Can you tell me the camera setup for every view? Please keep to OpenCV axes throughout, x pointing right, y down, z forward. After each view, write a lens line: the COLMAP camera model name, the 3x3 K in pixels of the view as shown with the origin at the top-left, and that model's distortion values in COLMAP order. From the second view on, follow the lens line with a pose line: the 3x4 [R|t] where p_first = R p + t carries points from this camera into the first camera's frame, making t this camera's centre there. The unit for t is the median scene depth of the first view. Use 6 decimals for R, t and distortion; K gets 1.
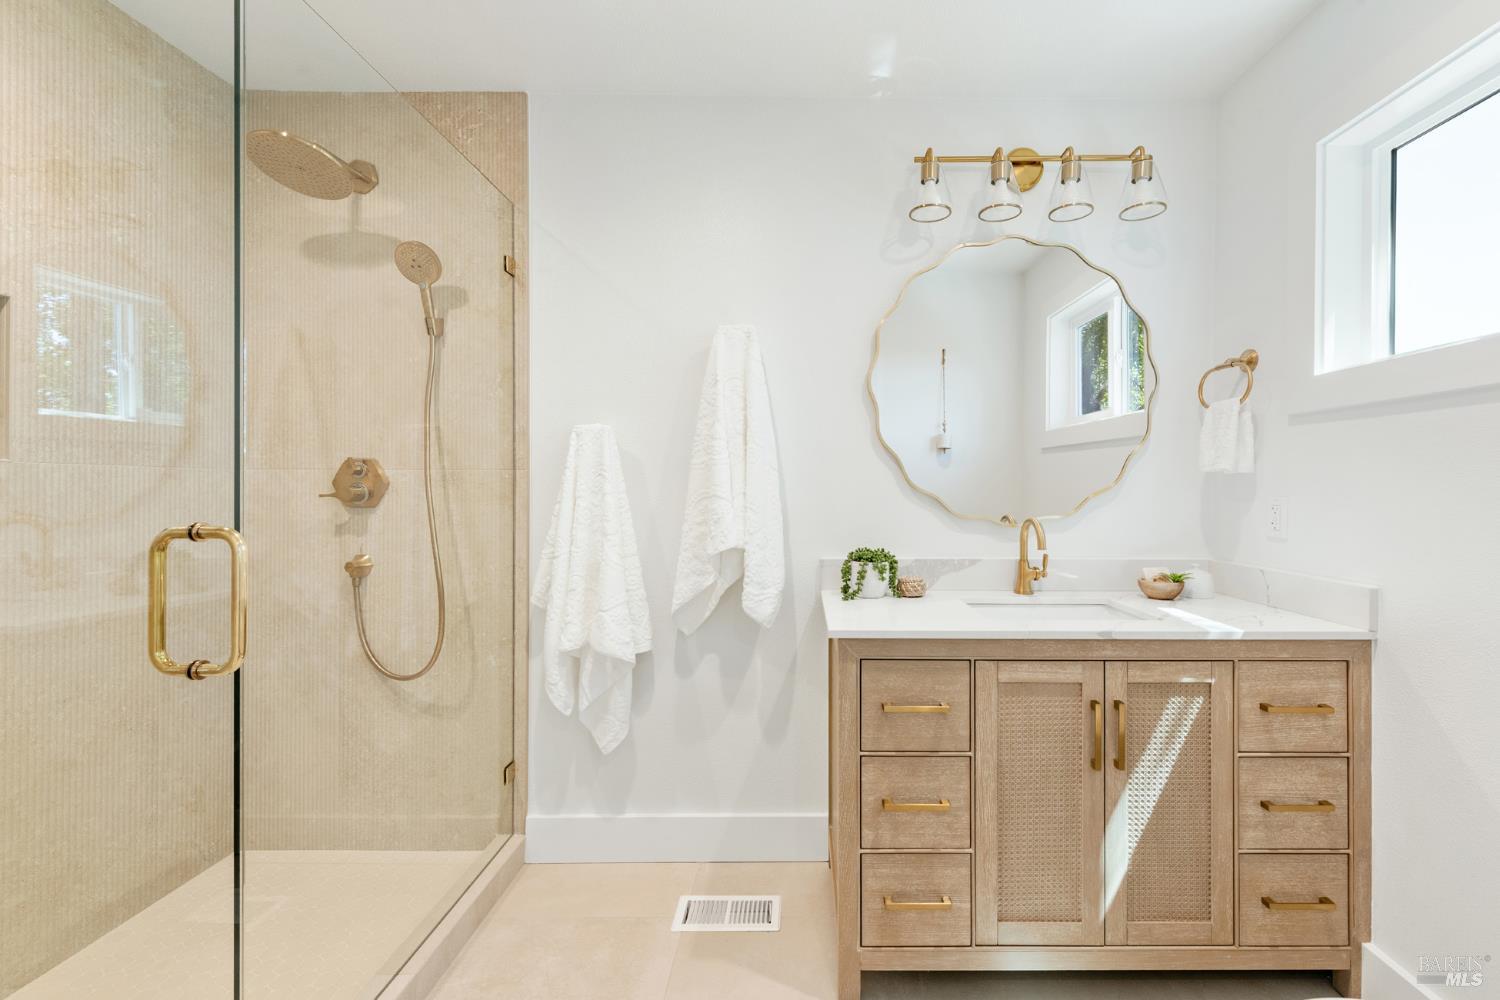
lens RADIAL K [[599.8, 0, 809.0], [0, 599.8, 481.3], [0, 0, 1]] dist [-0.000294, -0.000455]
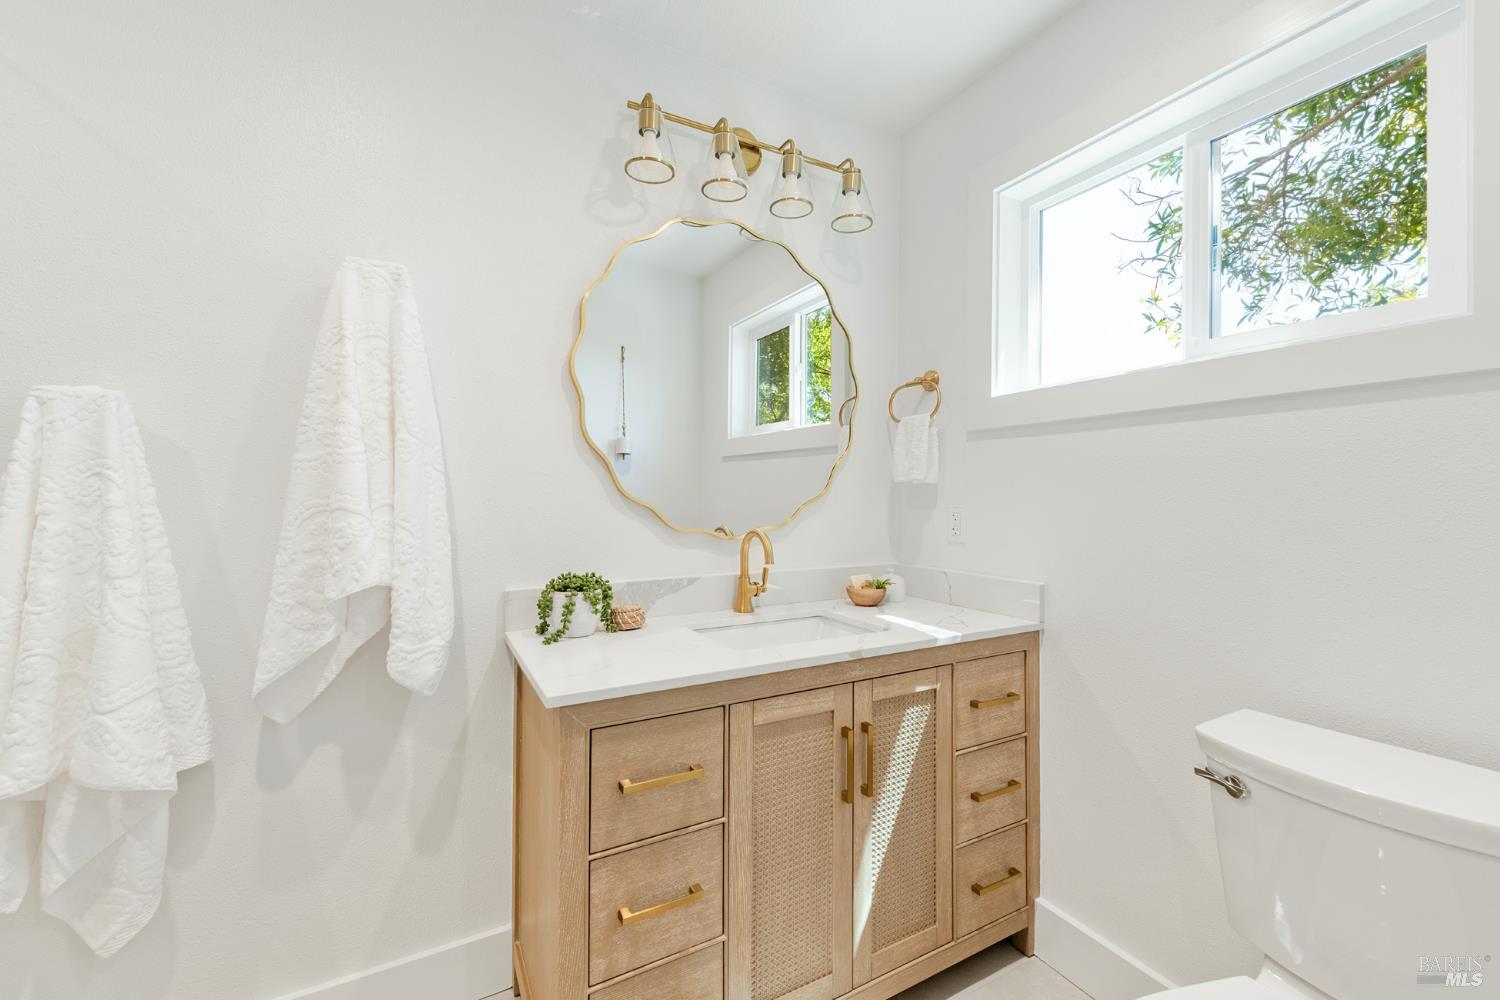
lens RADIAL K [[593.2, 0, 748.5], [0, 593.2, 489.2], [0, 0, 1]] dist [0.008031, -0.003246]
pose [[0.880133, 0.006207, 0.474687, -0.071563], [-0.005518, 0.999981, -0.002844, 0.001722], [-0.474696, -0.000116, 0.880150, 0.205813]]
